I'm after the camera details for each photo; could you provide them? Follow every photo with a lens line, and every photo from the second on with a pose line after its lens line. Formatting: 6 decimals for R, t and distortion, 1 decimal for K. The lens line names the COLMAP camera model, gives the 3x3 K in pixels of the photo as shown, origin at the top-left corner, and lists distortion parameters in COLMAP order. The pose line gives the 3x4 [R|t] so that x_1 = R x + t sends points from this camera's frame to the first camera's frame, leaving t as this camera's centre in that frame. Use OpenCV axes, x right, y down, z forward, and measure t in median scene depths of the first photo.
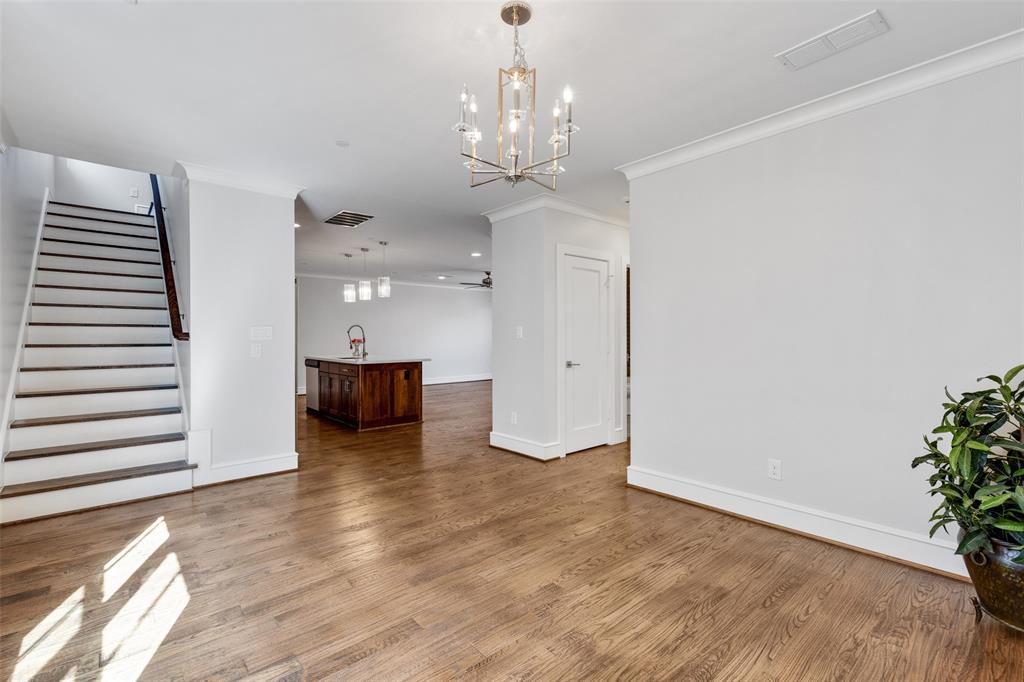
lens RADIAL K [[458.8, 0, 518.2], [0, 458.8, 339.7], [0, 0, 1]] dist [0.007738, -0.001681]
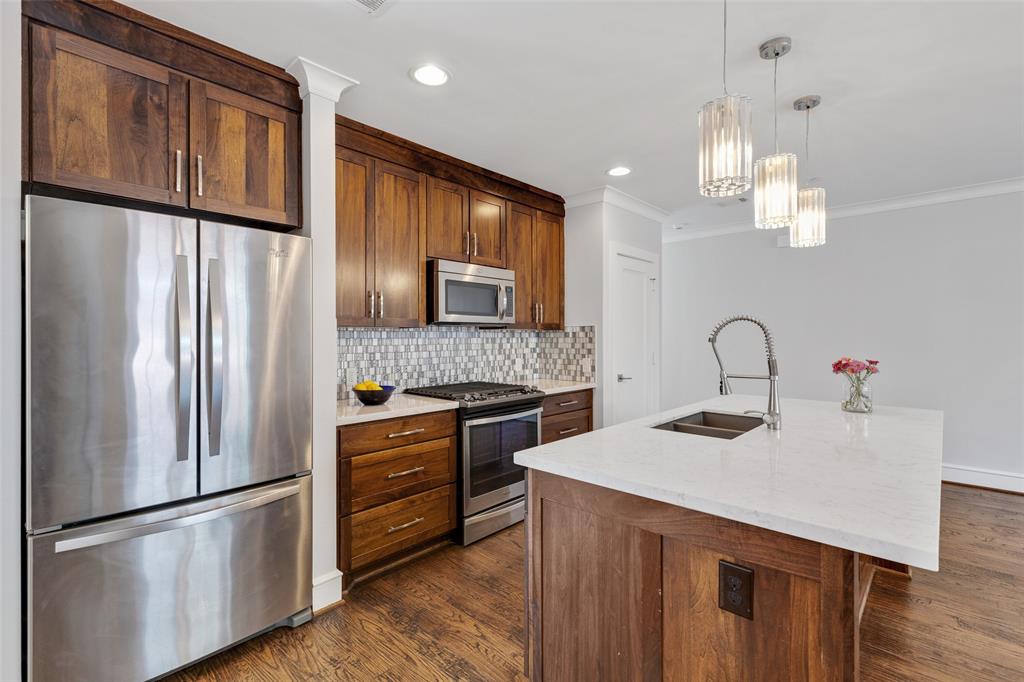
lens RADIAL K [[458.8, 0, 515.1], [0, 458.8, 337.3], [0, 0, 1]] dist [0.007738, -0.001681]
pose [[0.091932, 0.011427, -0.995700, -0.185652], [-0.002163, 0.999934, 0.011276, -0.053520], [0.995763, 0.001117, 0.091950, 2.174137]]
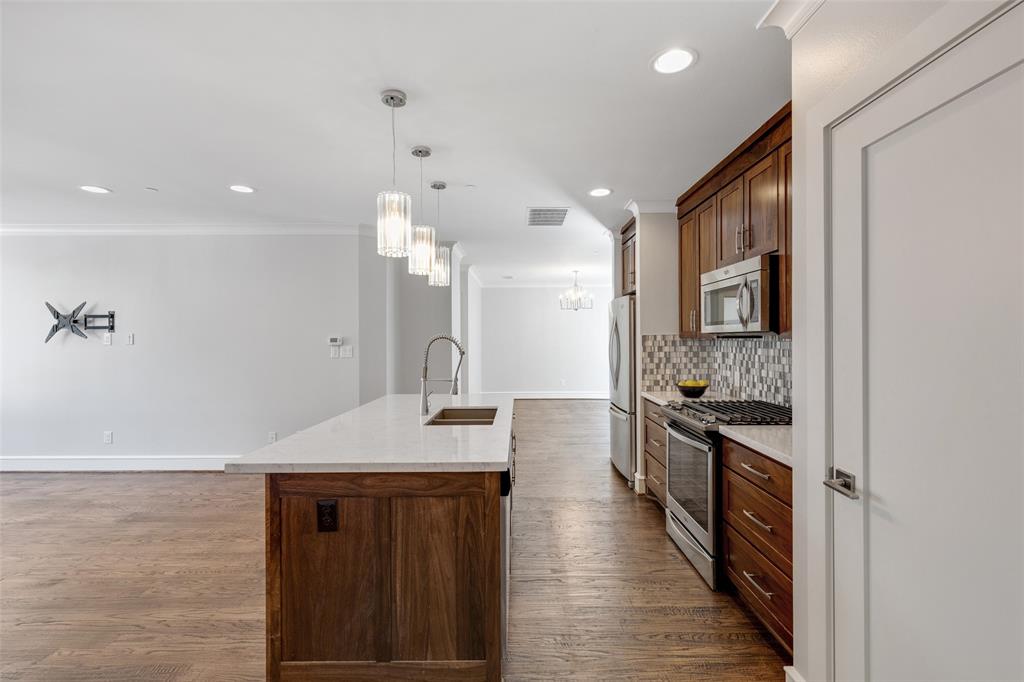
lens RADIAL K [[458.8, 0, 516.5], [0, 458.8, 338.8], [0, 0, 1]] dist [0.007738, -0.001681]
pose [[-0.741846, 0.011435, 0.670473, -1.783699], [0.014029, 0.999900, -0.001531, -0.068980], [-0.670423, 0.008270, -0.741933, 3.322843]]
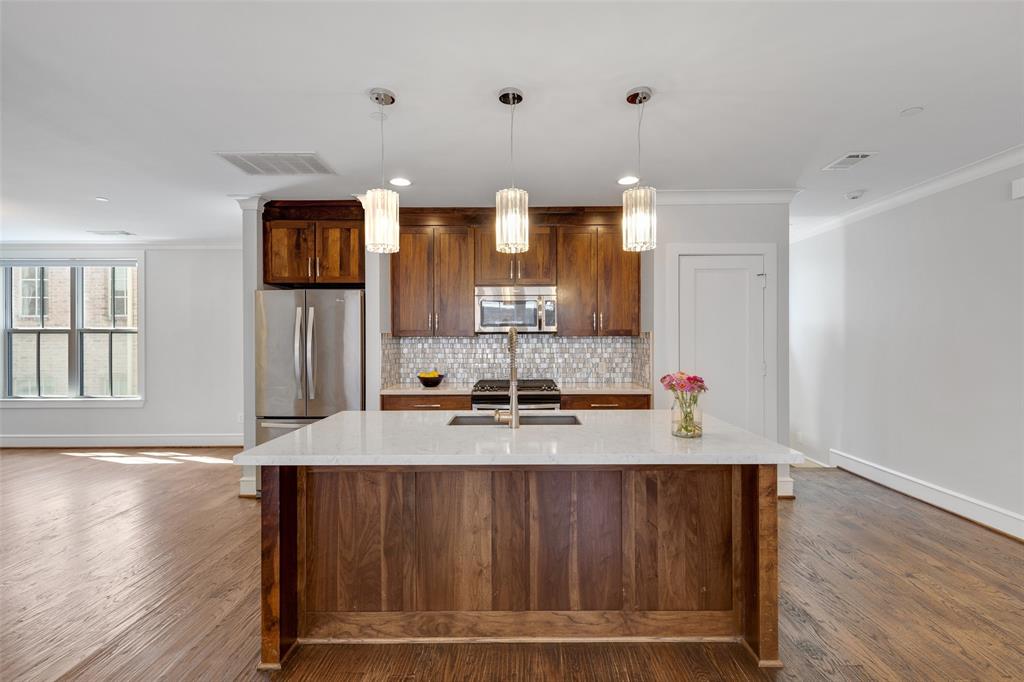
lens RADIAL K [[458.8, 0, 515.4], [0, 458.8, 340.2], [0, 0, 1]] dist [0.007738, -0.001681]
pose [[-0.670964, 0.015112, -0.741336, -0.260217], [0.007200, 0.999878, 0.013865, -0.072015], [0.741455, 0.003965, -0.670991, 3.248727]]
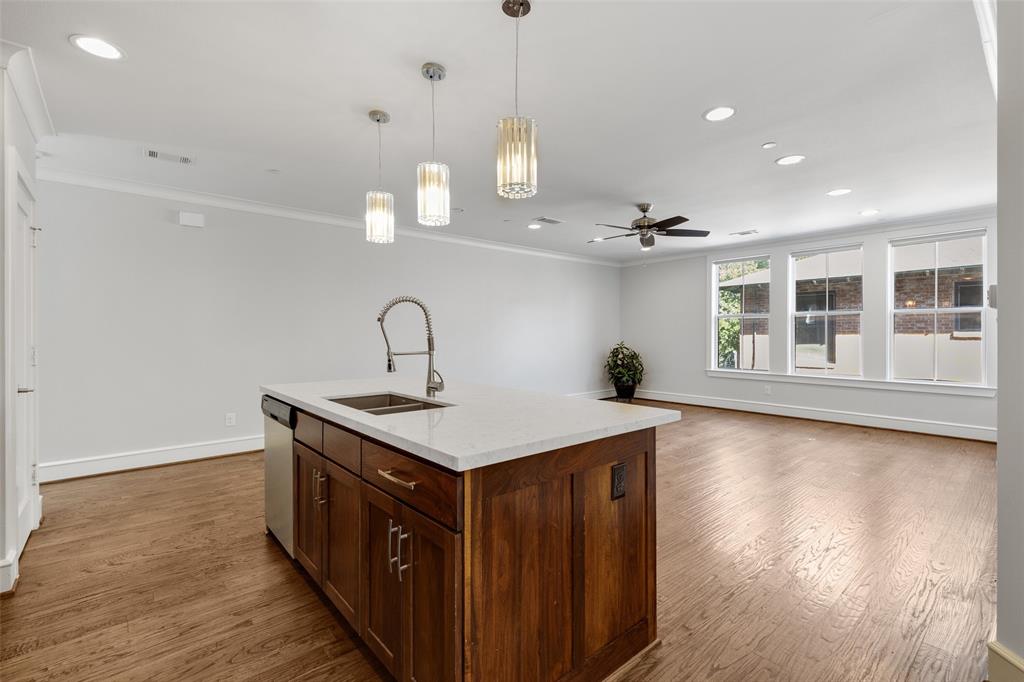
lens RADIAL K [[458.8, 0, 517.2], [0, 458.8, 337.4], [0, 0, 1]] dist [0.007738, -0.001681]
pose [[0.999887, 0.006991, -0.013274, -0.720289], [-0.006917, 0.999960, 0.005648, -0.014560], [0.013313, -0.005555, 0.999896, 1.790104]]
